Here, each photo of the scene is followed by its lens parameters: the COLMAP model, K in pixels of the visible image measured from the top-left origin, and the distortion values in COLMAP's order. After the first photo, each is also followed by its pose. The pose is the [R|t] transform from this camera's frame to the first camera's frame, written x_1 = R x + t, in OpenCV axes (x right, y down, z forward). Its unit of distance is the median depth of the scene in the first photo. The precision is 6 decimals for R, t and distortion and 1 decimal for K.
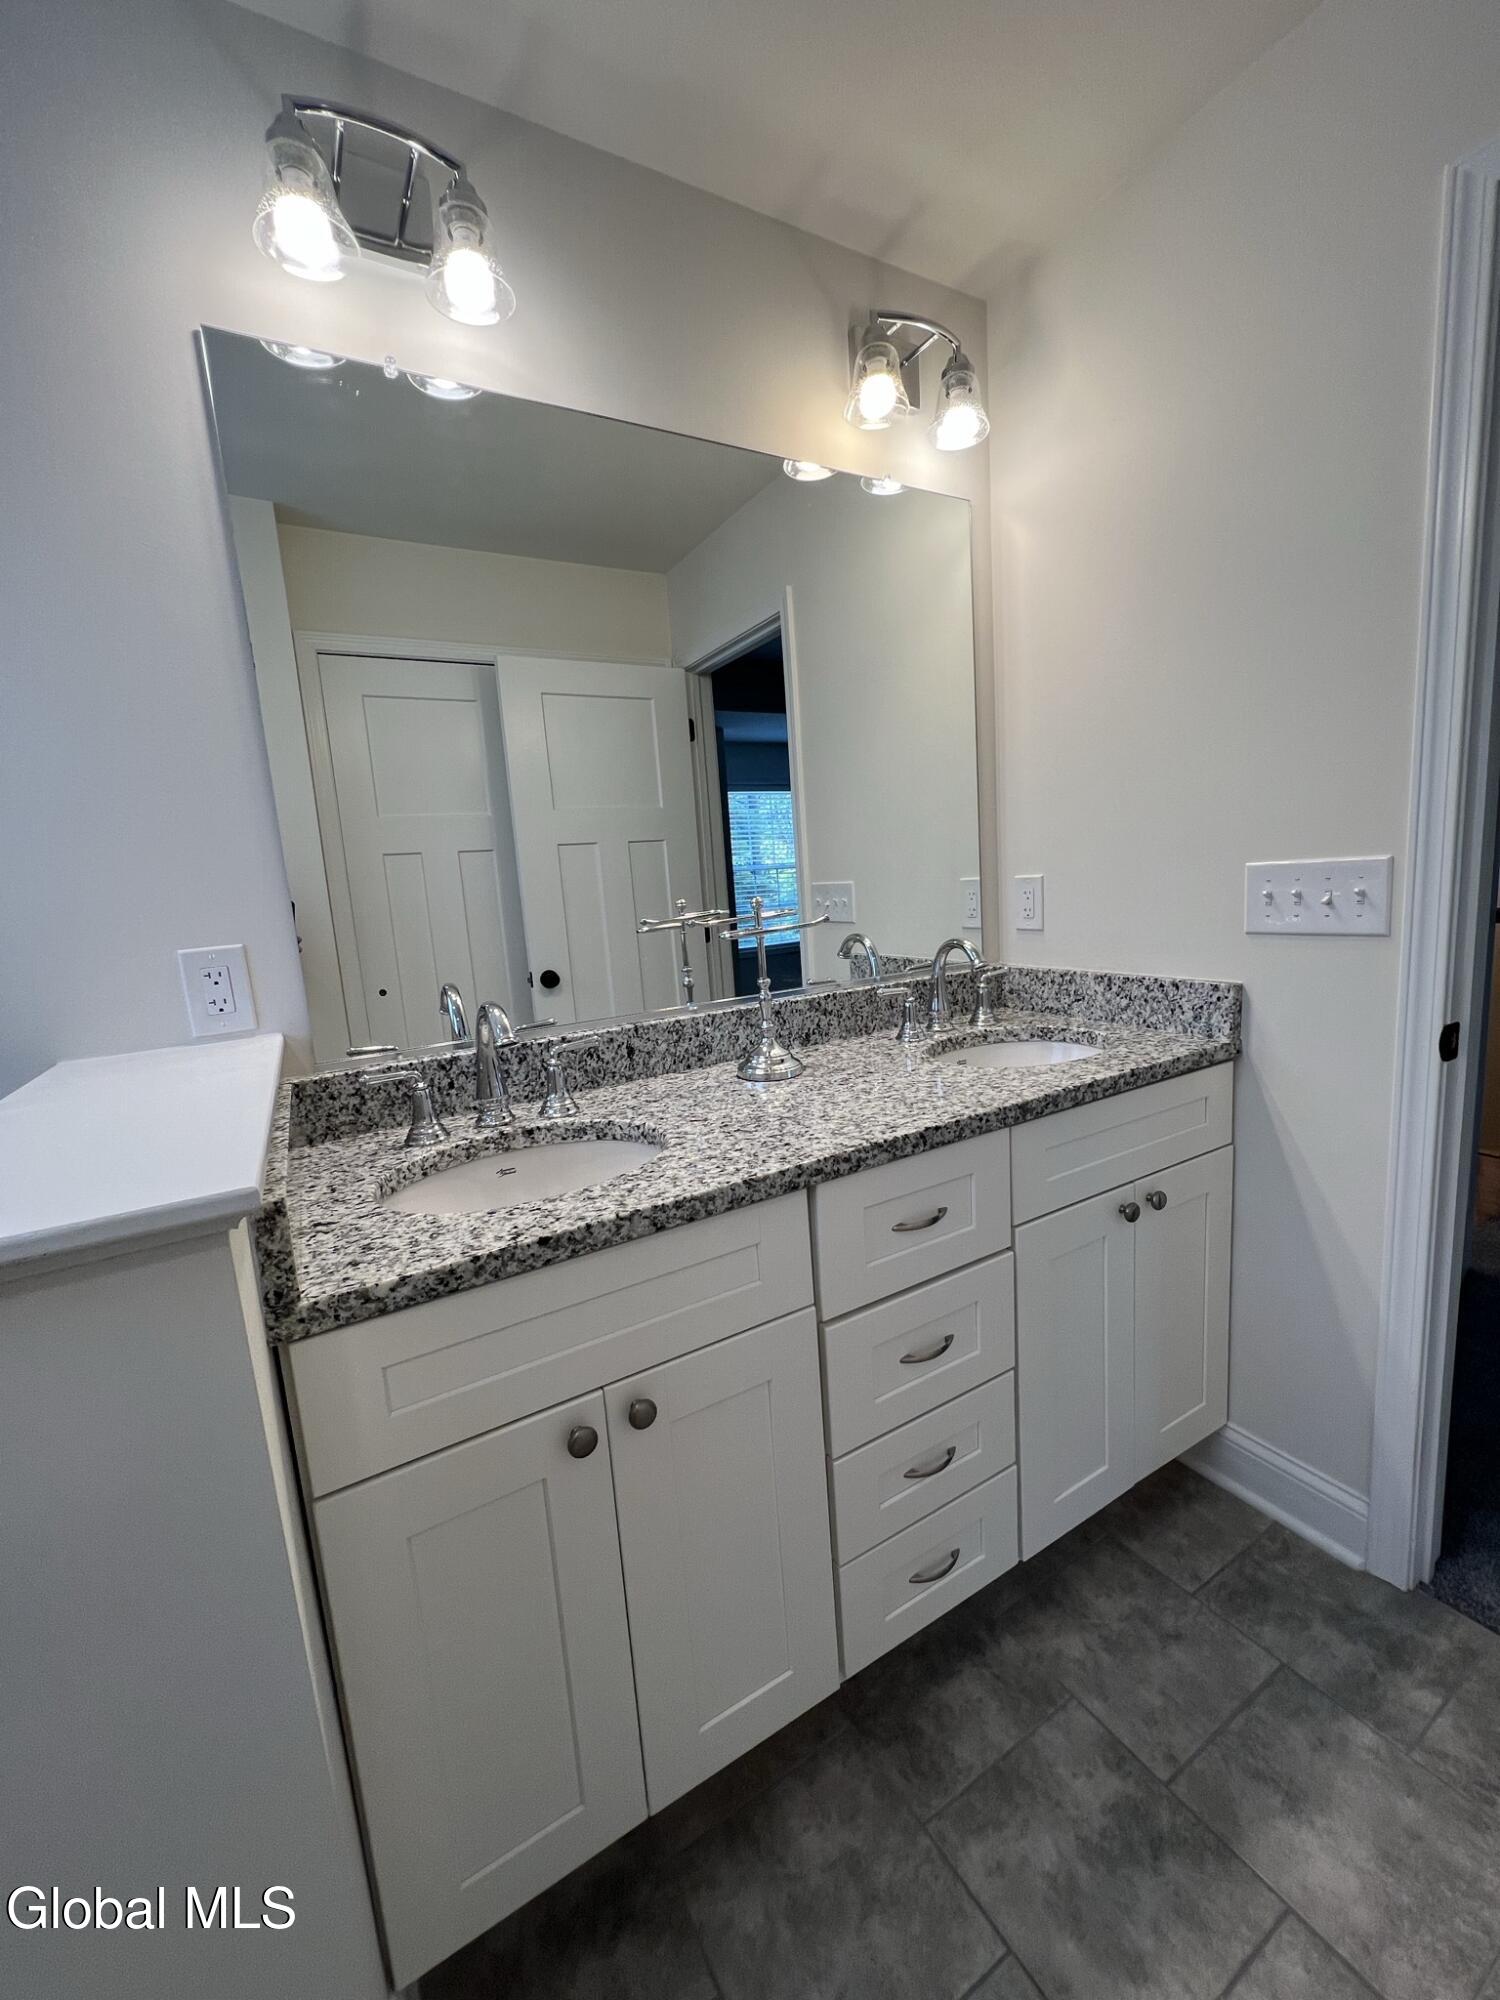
lens RADIAL K [[804.5, 0, 754.1], [0, 804.5, 999.1], [0, 0, 1]] dist [-0.008000, 0.000126]
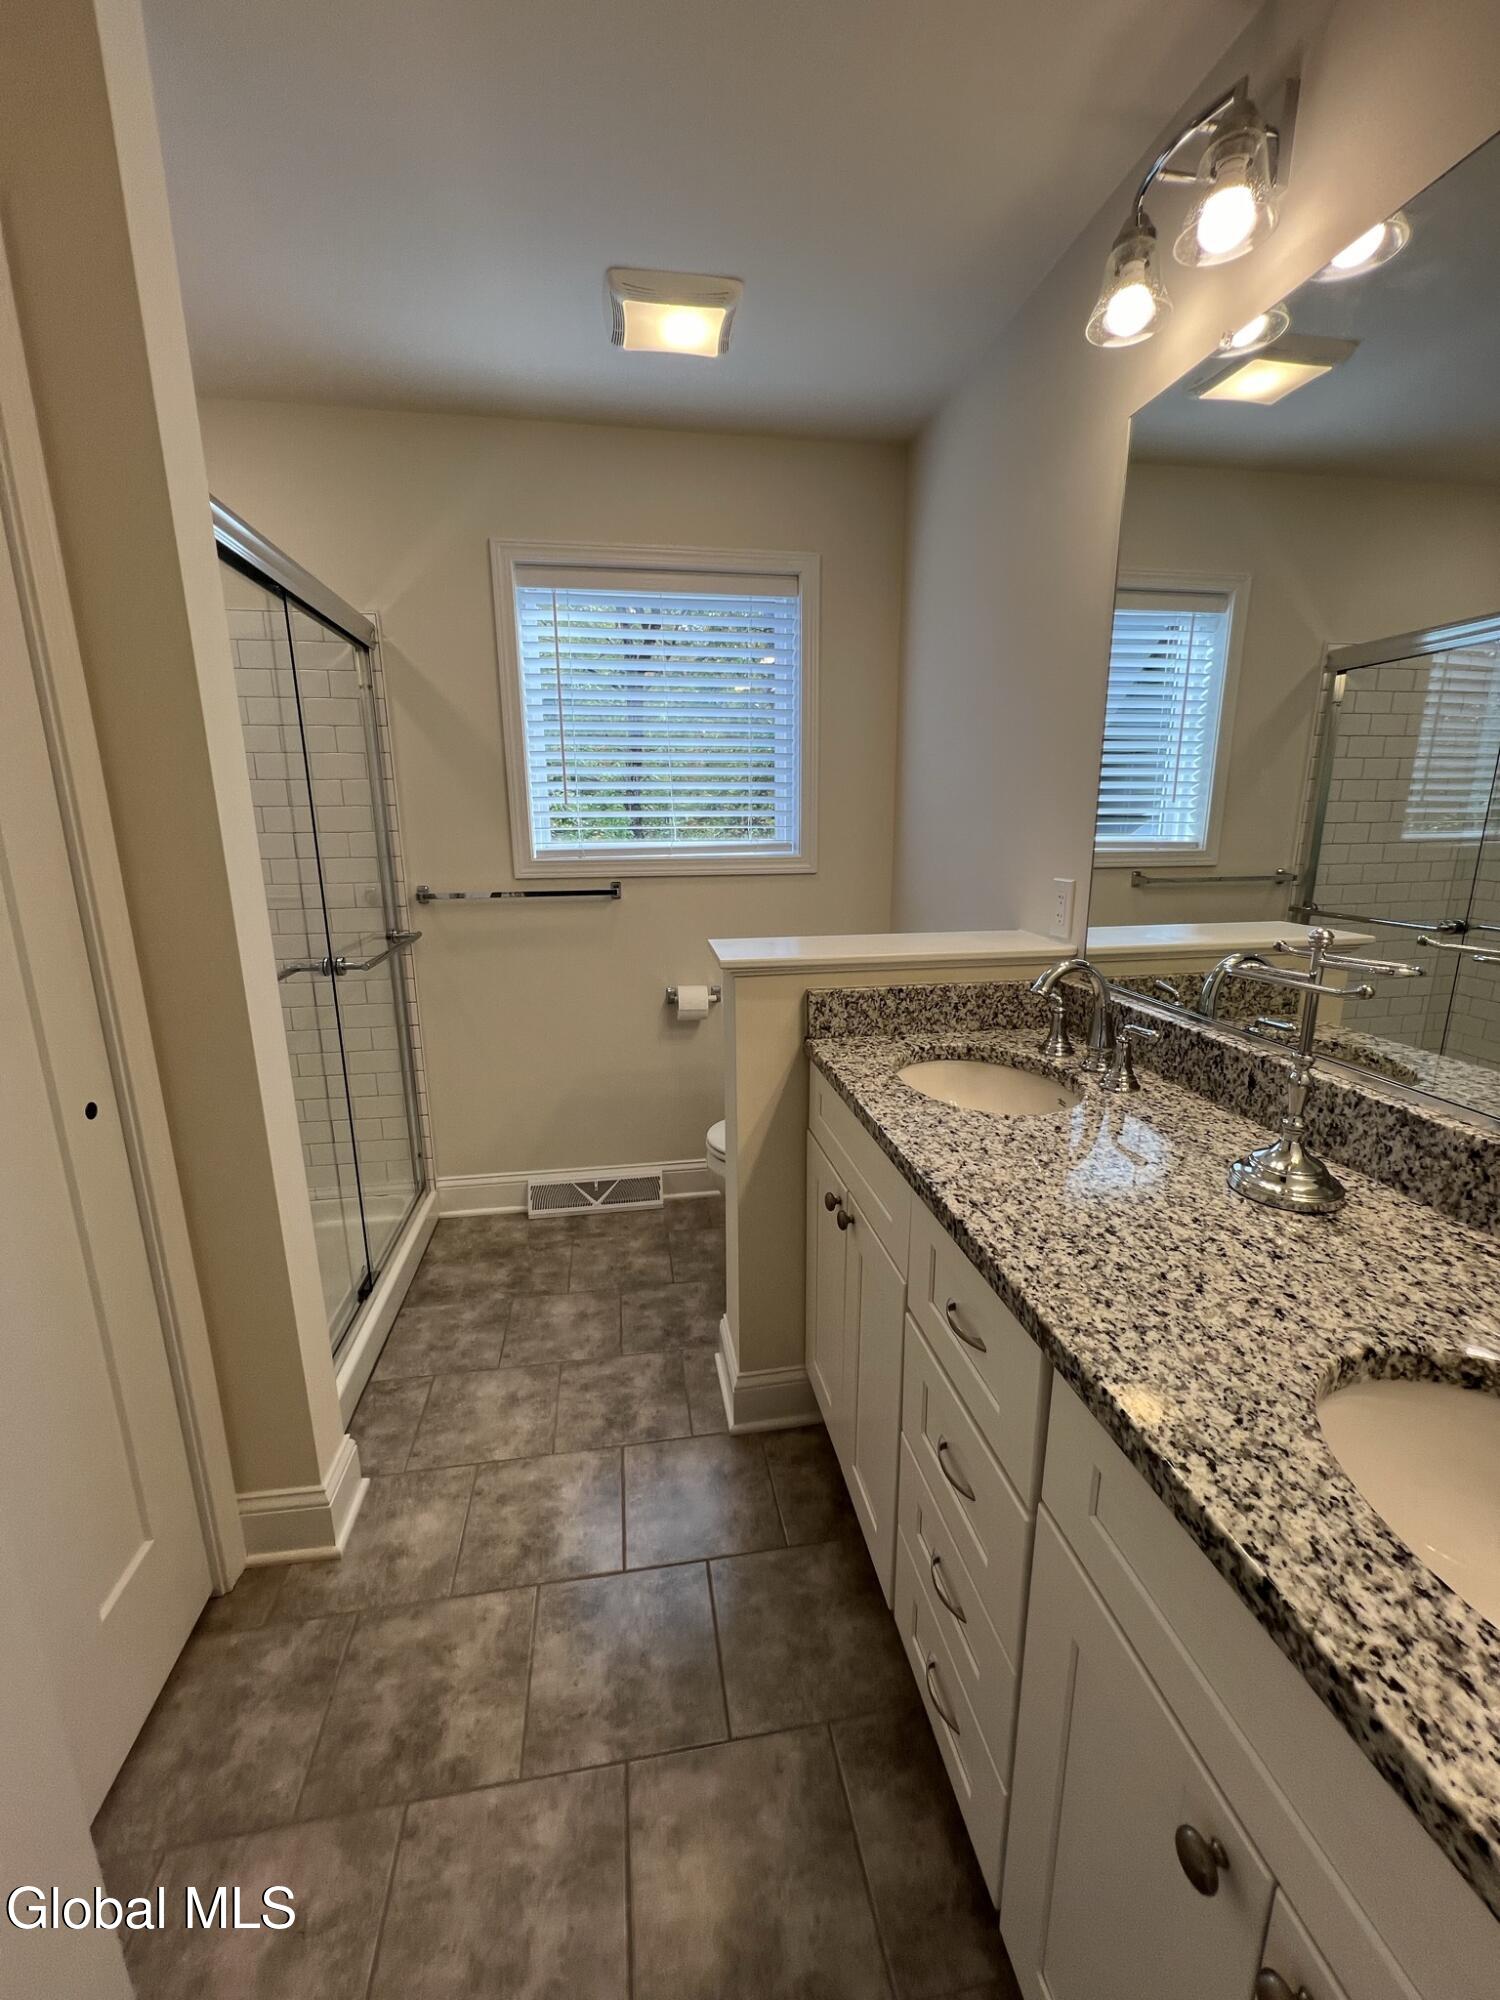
lens RADIAL K [[804.5, 0, 749.5], [0, 804.5, 1000.2], [0, 0, 1]] dist [-0.008000, 0.000126]
pose [[-0.359546, 0.281680, -0.889597, 0.905923], [-0.110028, 0.933902, 0.340178, -0.290441], [0.926618, 0.220191, -0.304788, 0.939689]]
